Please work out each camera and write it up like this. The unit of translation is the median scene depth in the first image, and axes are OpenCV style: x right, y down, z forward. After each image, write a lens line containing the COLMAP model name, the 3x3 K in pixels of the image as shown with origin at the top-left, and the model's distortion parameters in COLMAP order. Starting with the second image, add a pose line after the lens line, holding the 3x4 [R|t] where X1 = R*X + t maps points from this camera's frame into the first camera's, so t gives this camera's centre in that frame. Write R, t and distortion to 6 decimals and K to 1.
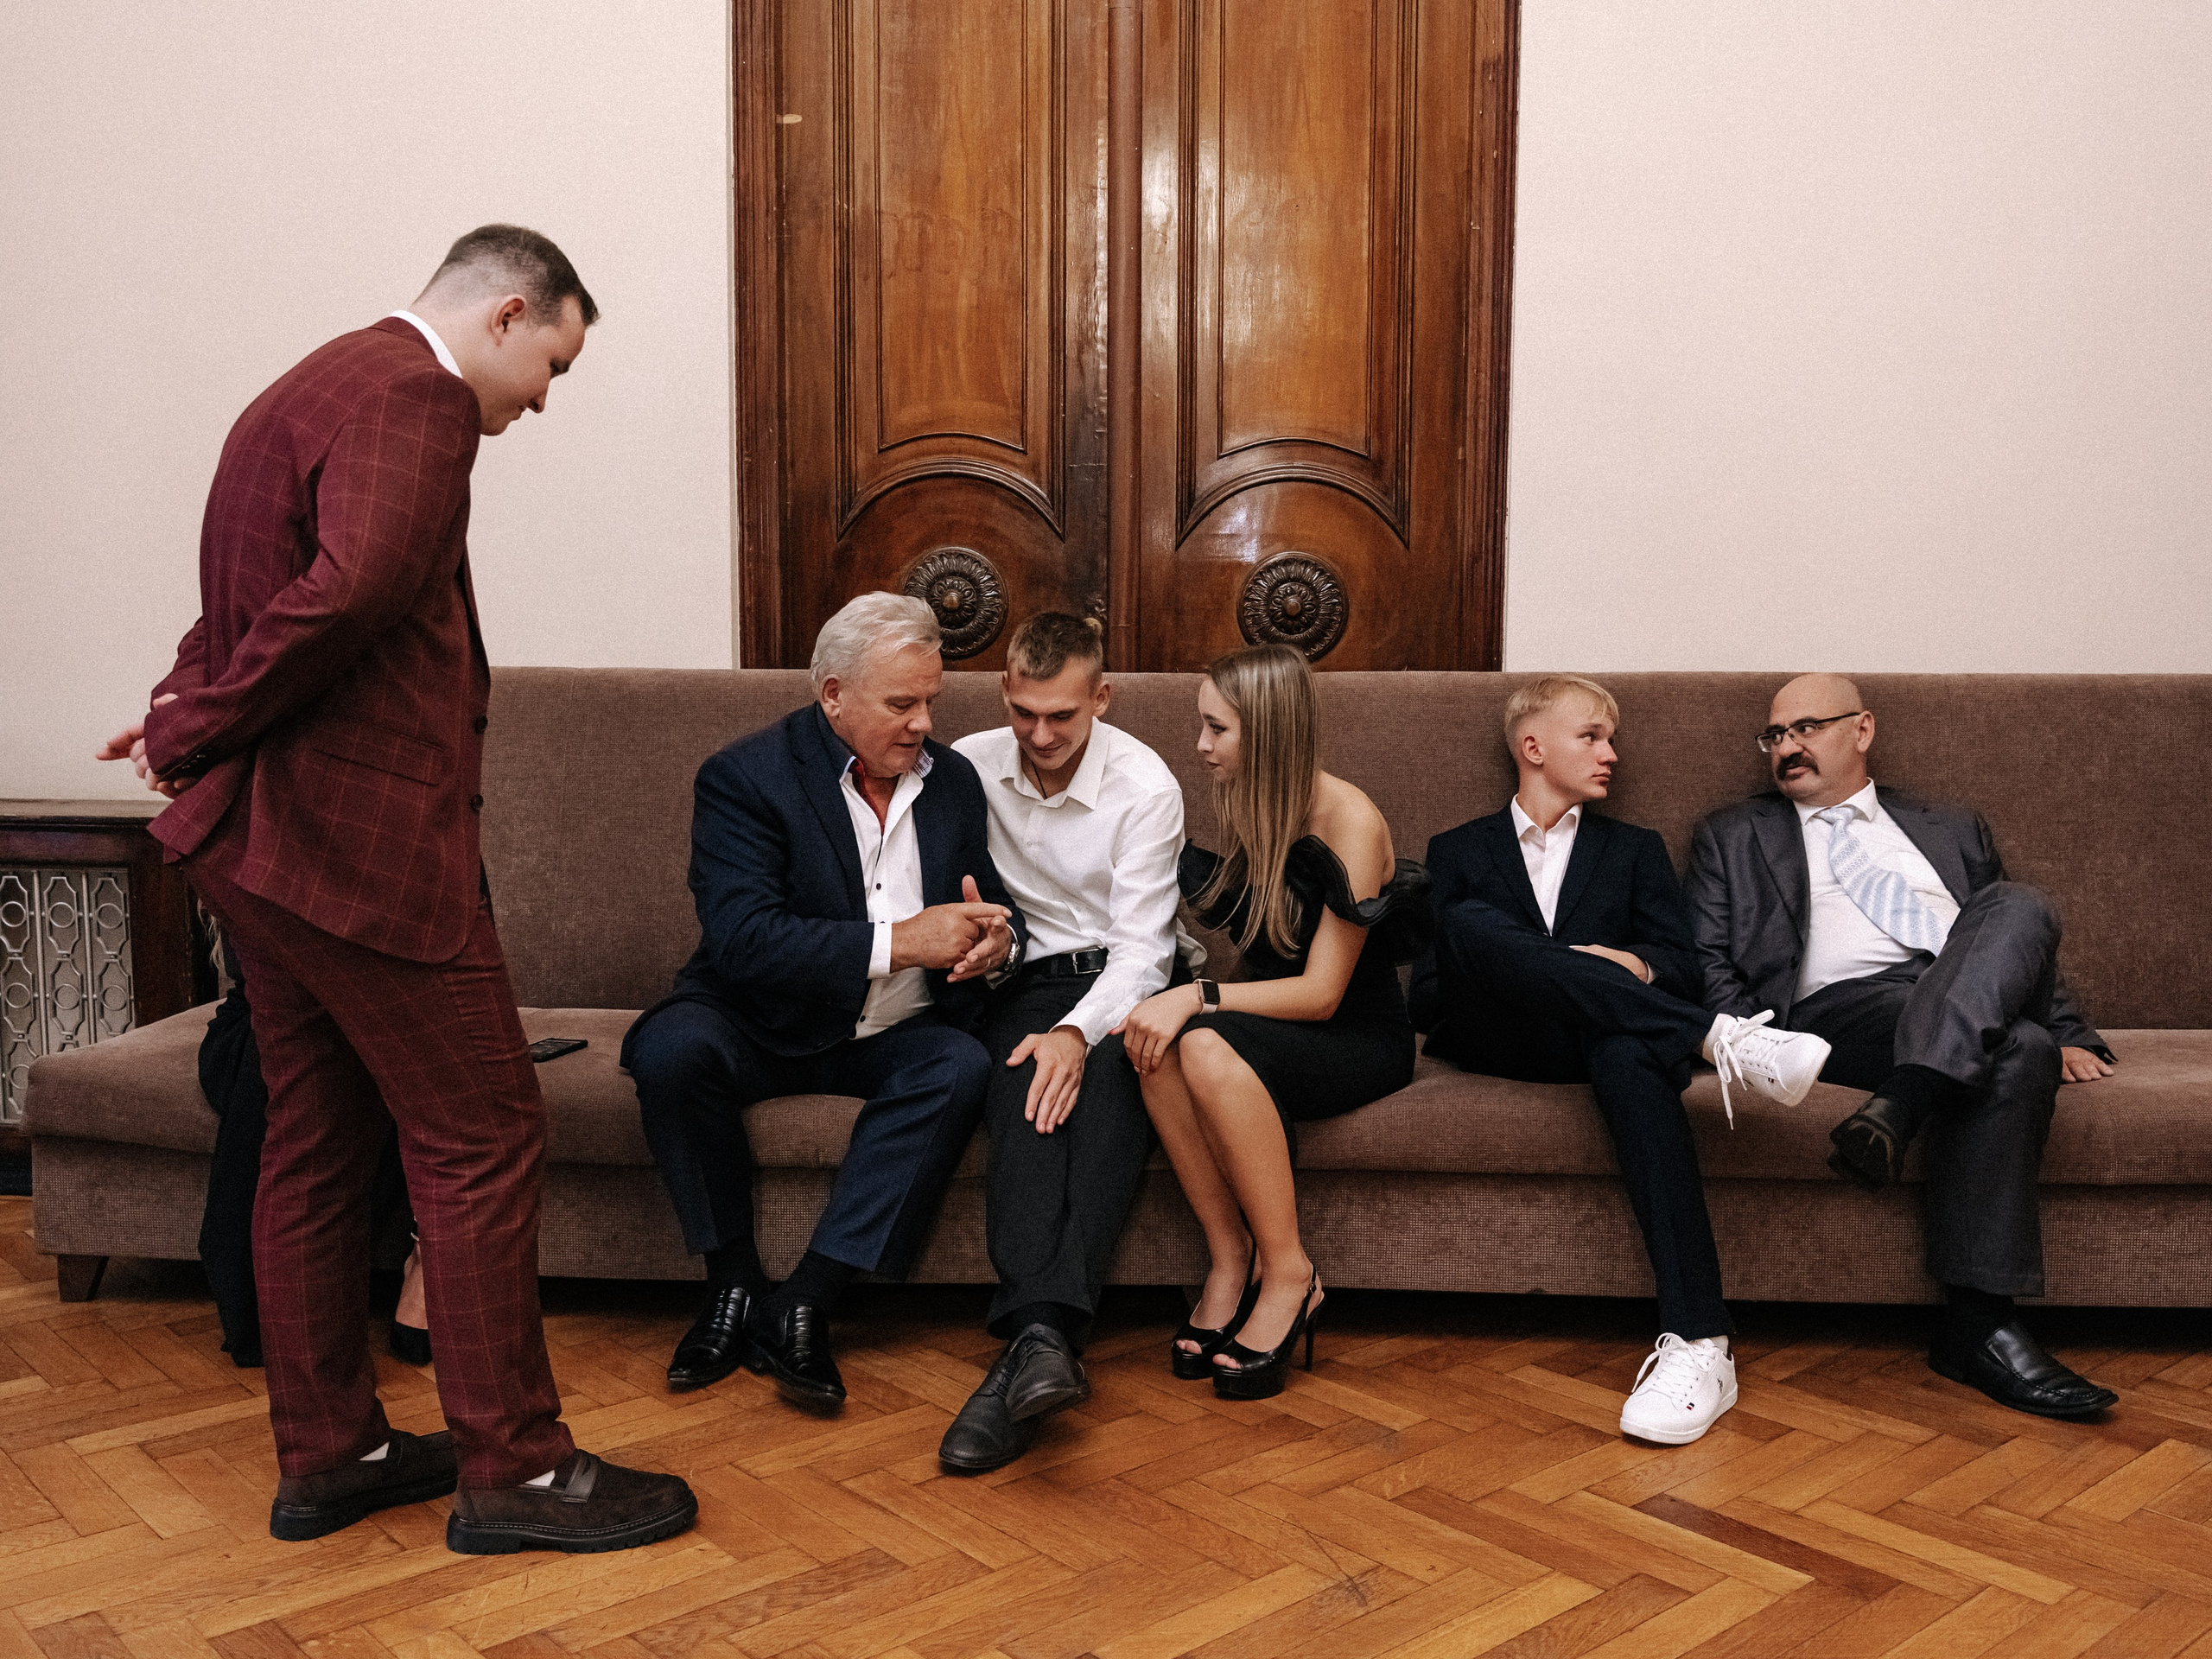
lens RADIAL K [[2066.6, 0, 1112.7], [0, 2066.6, 834.6], [0, 0, 1]] dist [-0.000491, 0.000000]
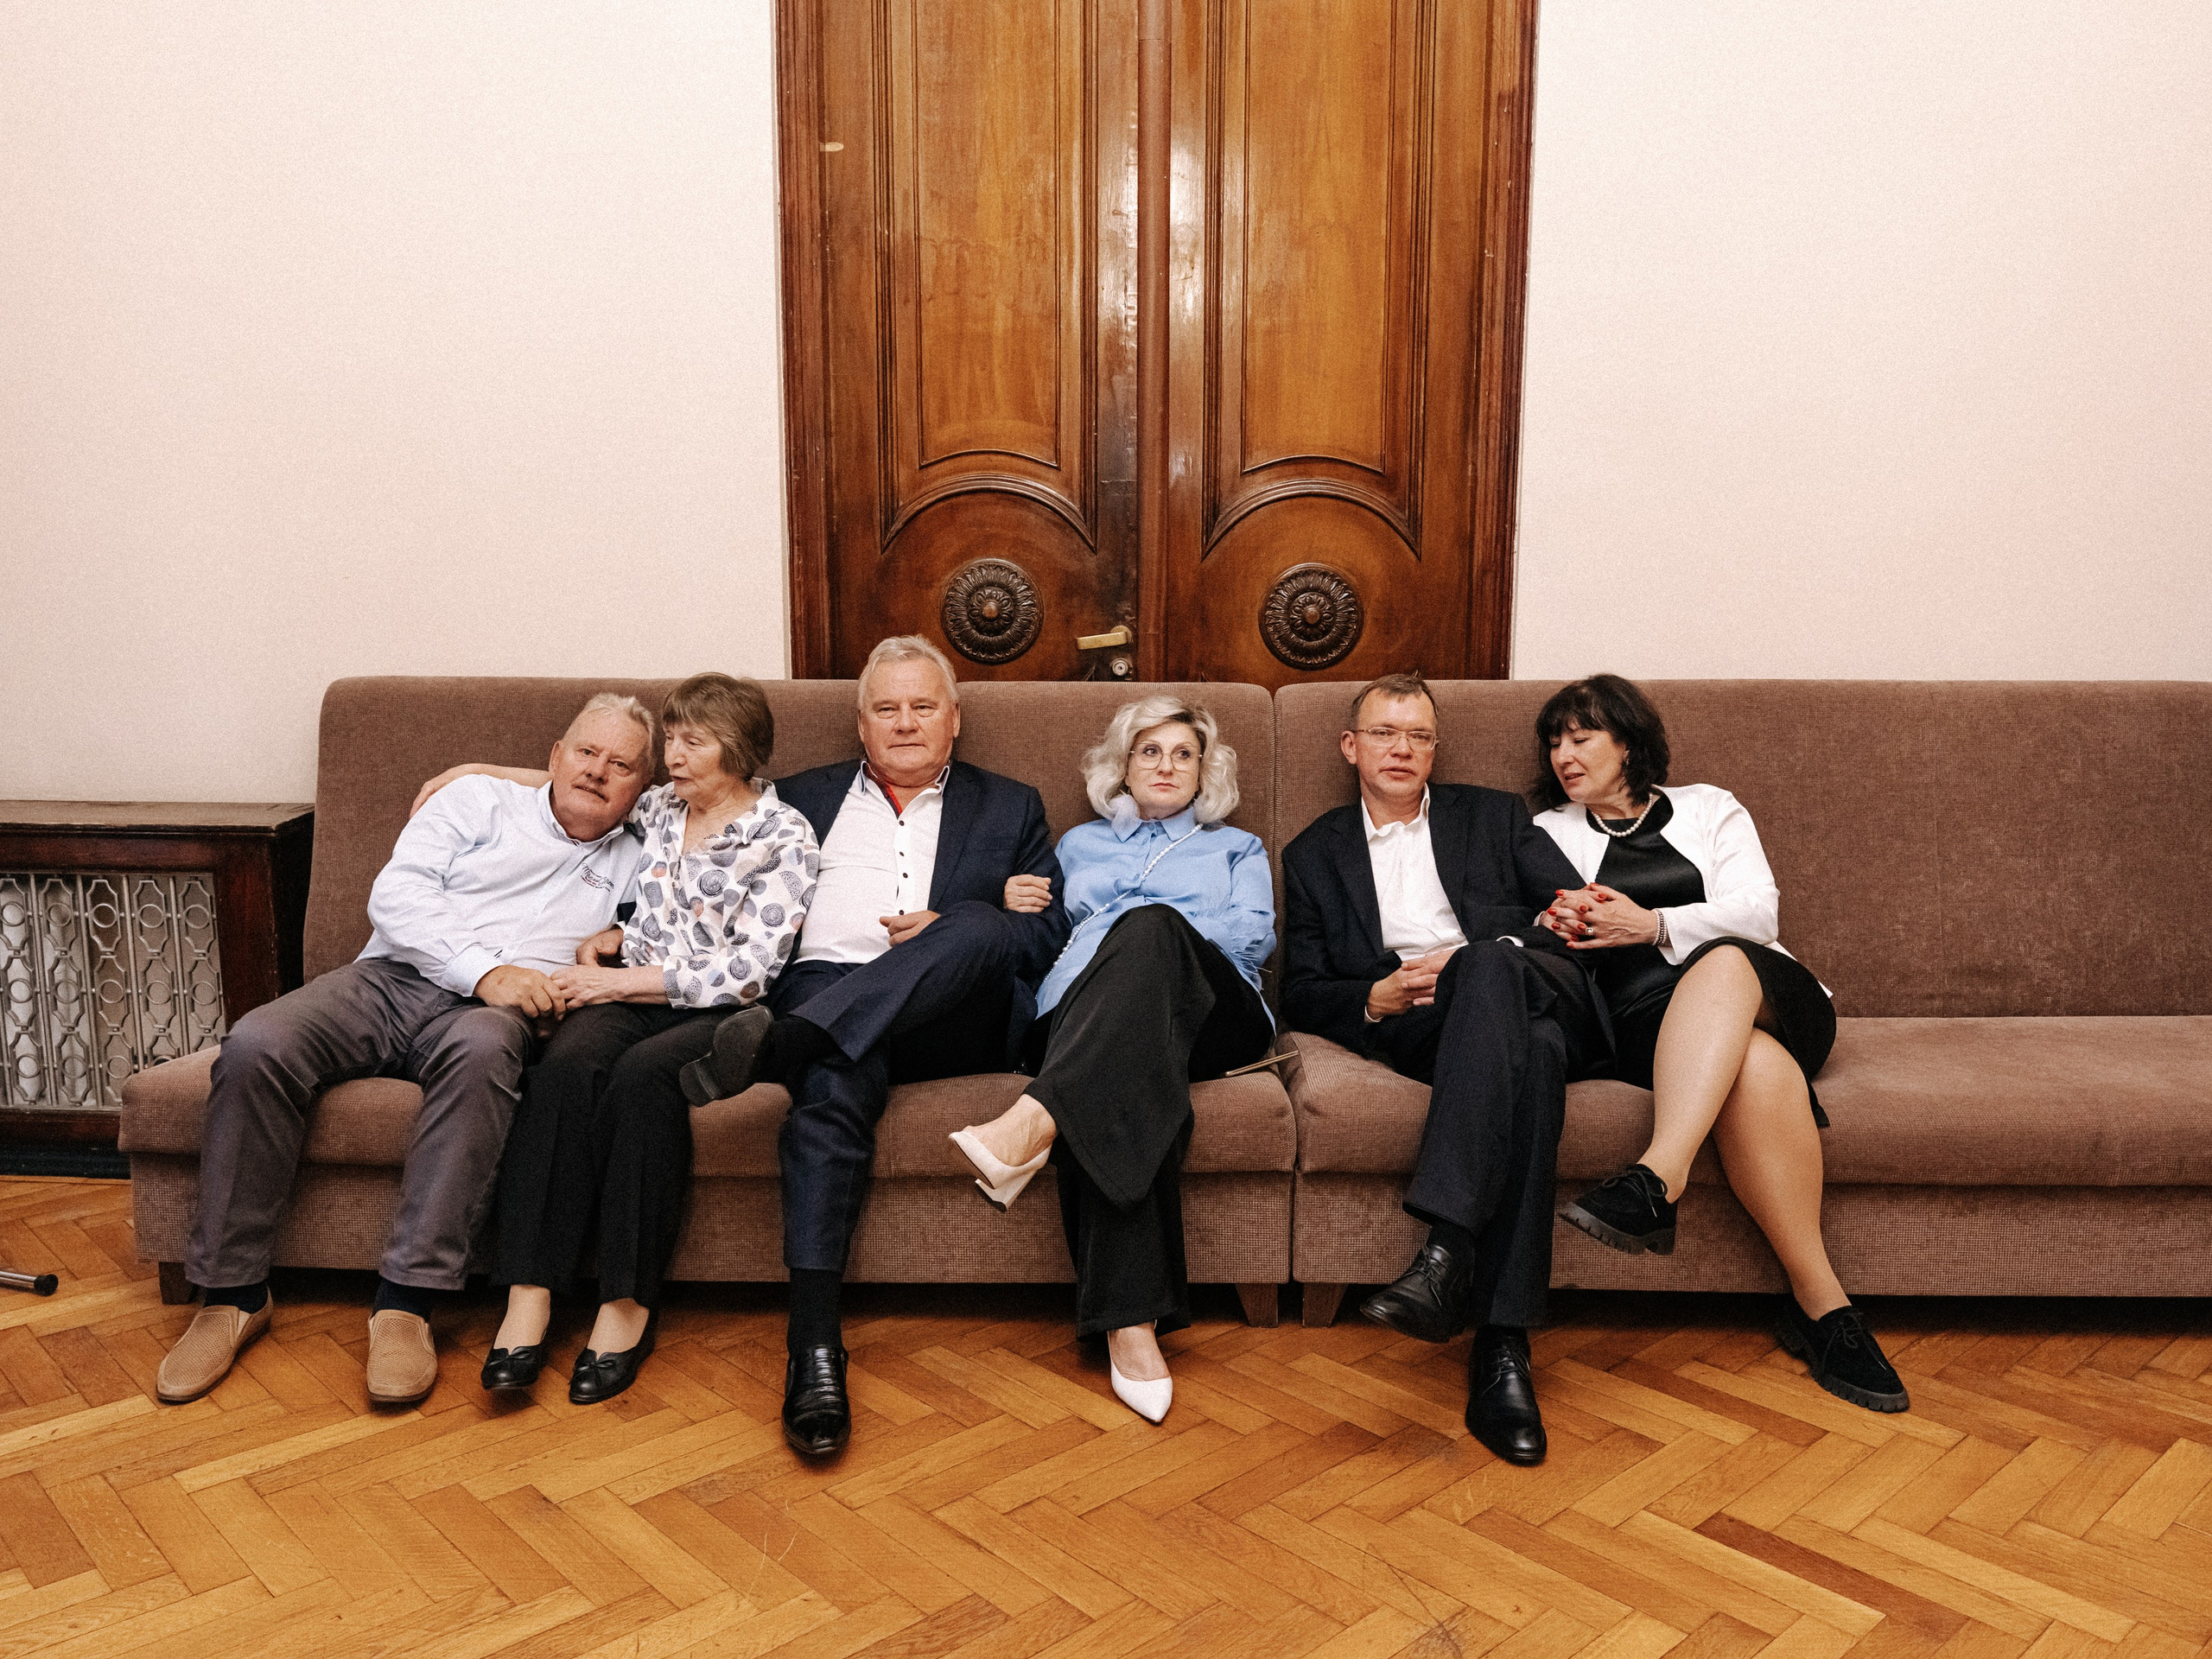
lens RADIAL K [[1766.0, 0, 1097.1], [0, 1766.0, 826.4], [0, 0, 1]] dist [0.013249, -0.017195]
pose [[0.999741, -0.006390, 0.021858, -0.047531], [0.005186, 0.998489, 0.054709, -0.056170], [-0.022175, -0.054582, 0.998263, 0.094197]]
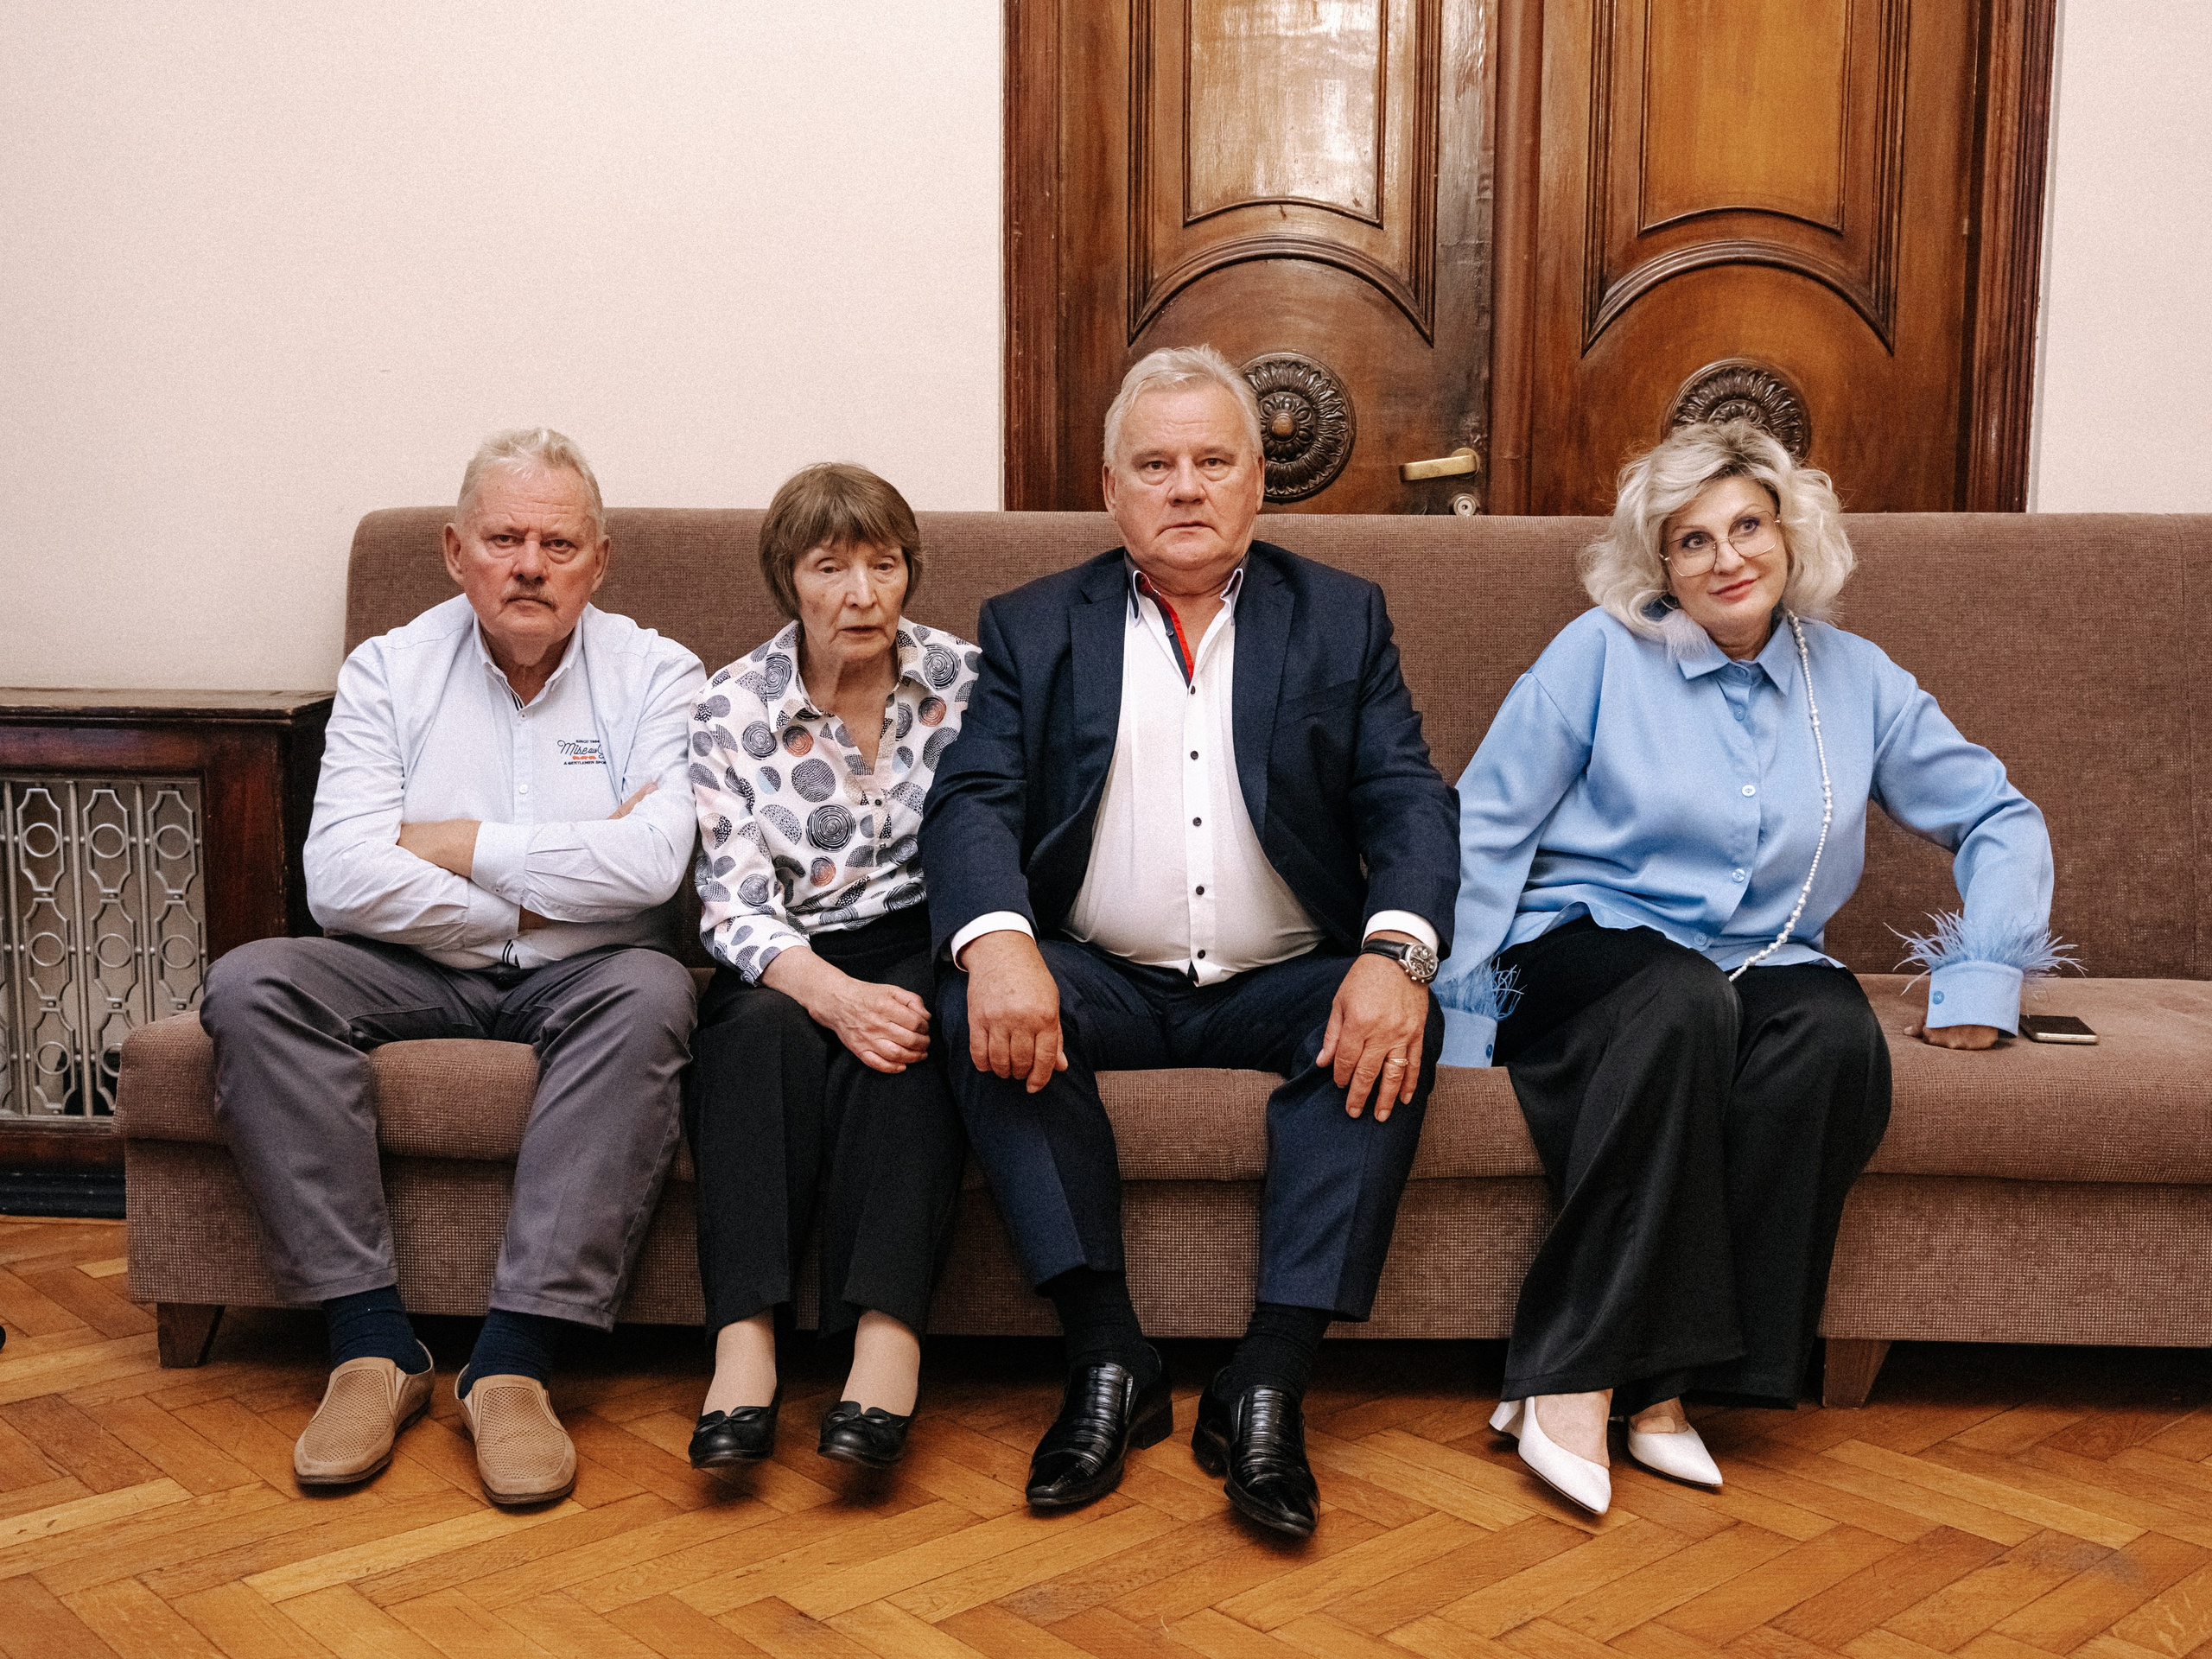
lens RADIAL K [[2341.3, 0, 1106.5], [0, 2341.3, 828.5], [0, 0, 1]] dist [0.002143, 0.000000]
pose [[0.999852, -0.001411, 0.017150, -0.171122], [0.001071, 0.999803, 0.019816, 0.018930], [-0.017175, -0.019795, 0.999657, 0.157973]]
